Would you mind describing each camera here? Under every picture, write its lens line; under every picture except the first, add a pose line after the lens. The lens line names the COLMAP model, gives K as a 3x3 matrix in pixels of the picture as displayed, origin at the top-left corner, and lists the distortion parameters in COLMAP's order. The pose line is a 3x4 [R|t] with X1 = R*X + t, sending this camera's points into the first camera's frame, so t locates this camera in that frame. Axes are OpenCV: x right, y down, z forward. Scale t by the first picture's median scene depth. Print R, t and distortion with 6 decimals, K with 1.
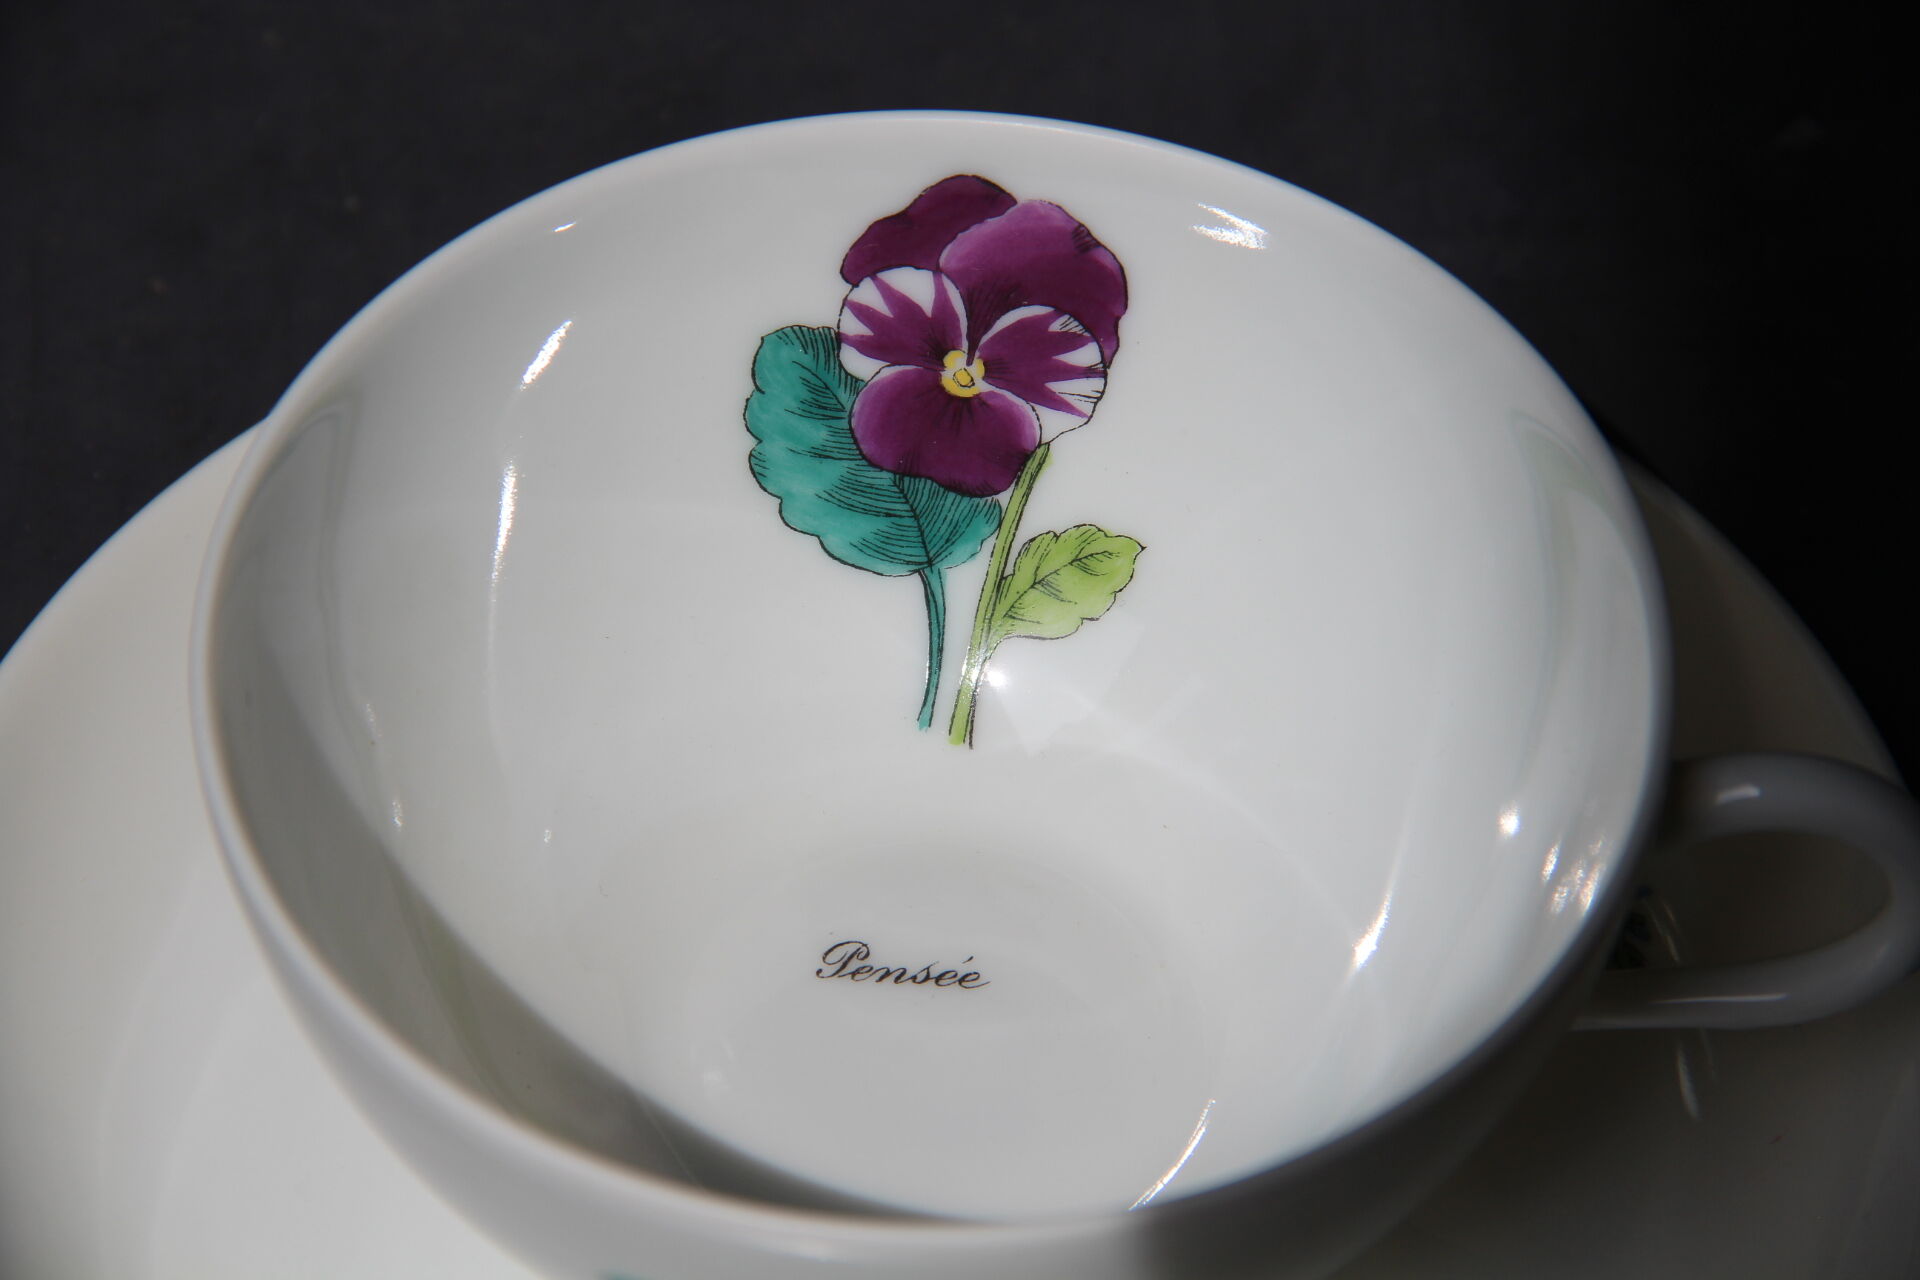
lens RADIAL K [[7309.1, 0, 958.4], [0, 7309.1, 640.4], [0, 0, 1]] dist [-0.511292, 0.000000]
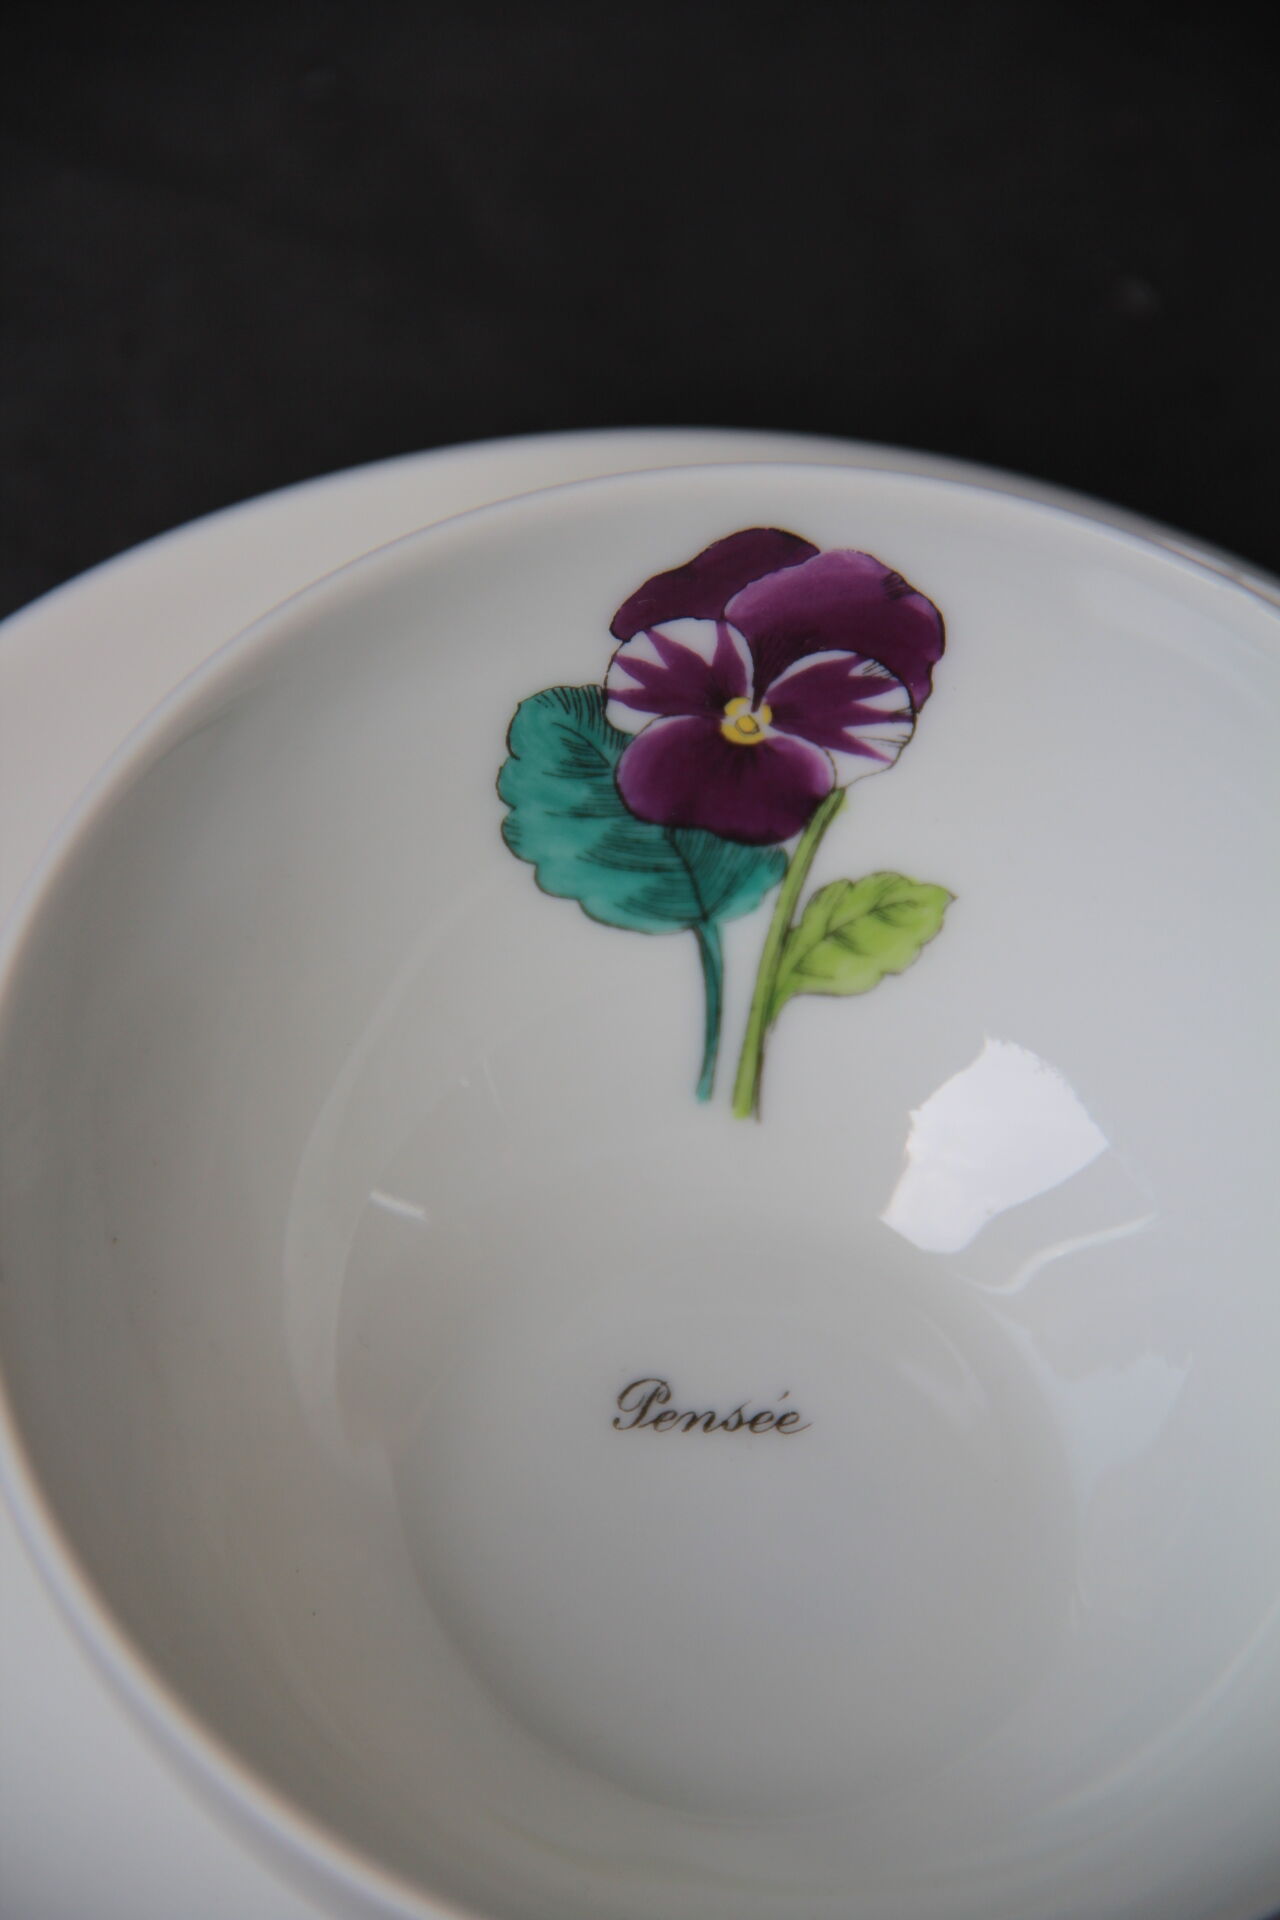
lens RADIAL K [[7309.1, 0, 639.9], [0, 7309.1, 959.8], [0, 0, 1]] dist [-0.511292, 0.000000]
pose [[0.994448, -0.054811, 0.089822, -0.091158], [0.034852, 0.977009, 0.210328, -0.191300], [-0.099285, -0.206030, 0.973496, 0.157151]]
